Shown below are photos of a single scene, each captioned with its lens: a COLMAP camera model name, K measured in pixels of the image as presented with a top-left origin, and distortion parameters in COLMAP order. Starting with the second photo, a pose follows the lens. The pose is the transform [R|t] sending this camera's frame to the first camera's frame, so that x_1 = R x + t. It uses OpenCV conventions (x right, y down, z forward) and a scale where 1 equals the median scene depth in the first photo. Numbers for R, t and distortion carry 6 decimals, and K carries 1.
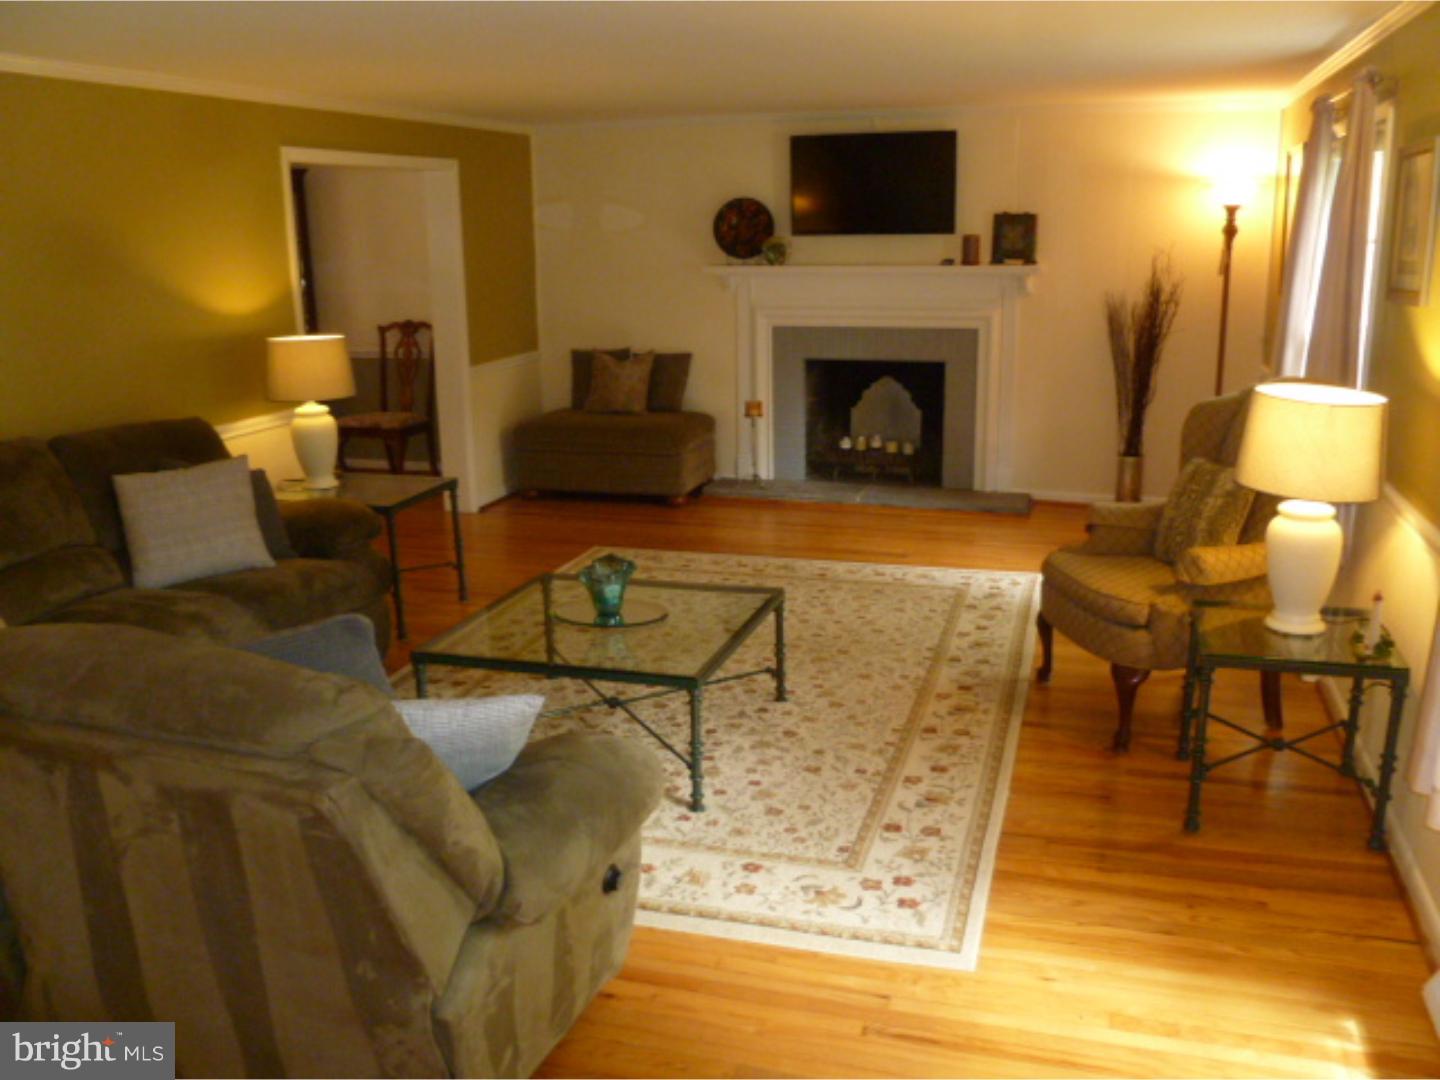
lens RADIAL K [[1237.6, 0, 720.0], [0, 1237.6, 540.0], [0, 0, 1]] dist [-0.066408, 0.002798]
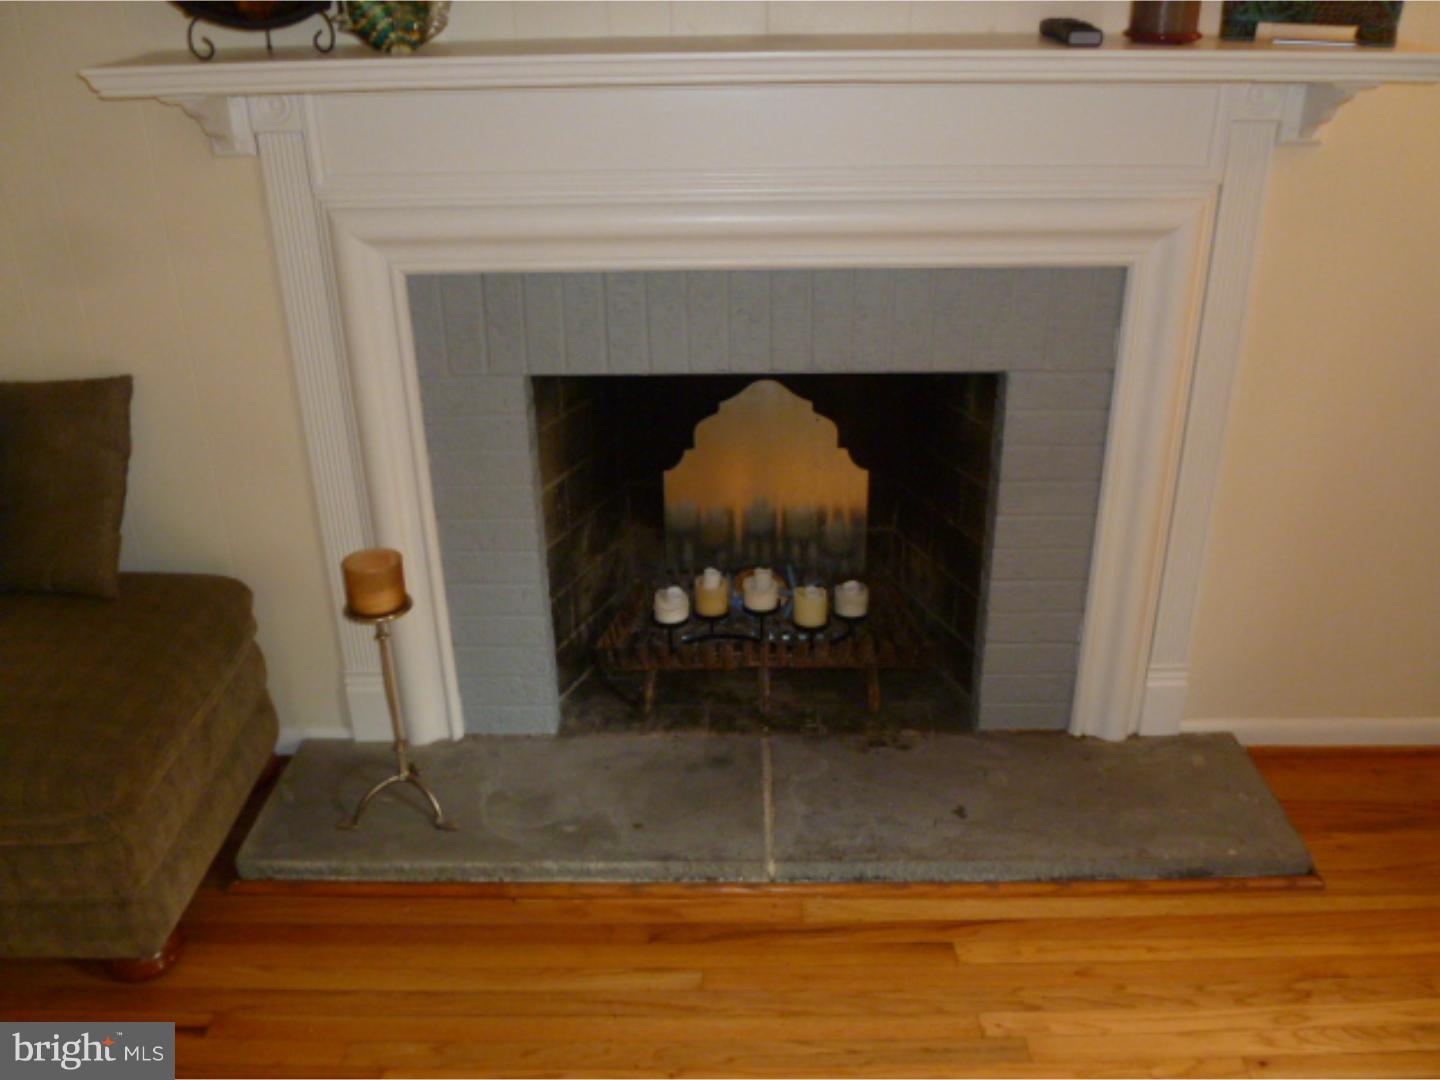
lens RADIAL K [[1237.6, 0, 720.0], [0, 1237.6, 540.0], [0, 0, 1]] dist [-0.066408, 0.002798]
pose [[0.954533, -0.127632, 0.269402, 0.027889], [0.071989, 0.975655, 0.207158, -0.168926], [-0.289284, -0.178345, 0.940483, 0.712147]]
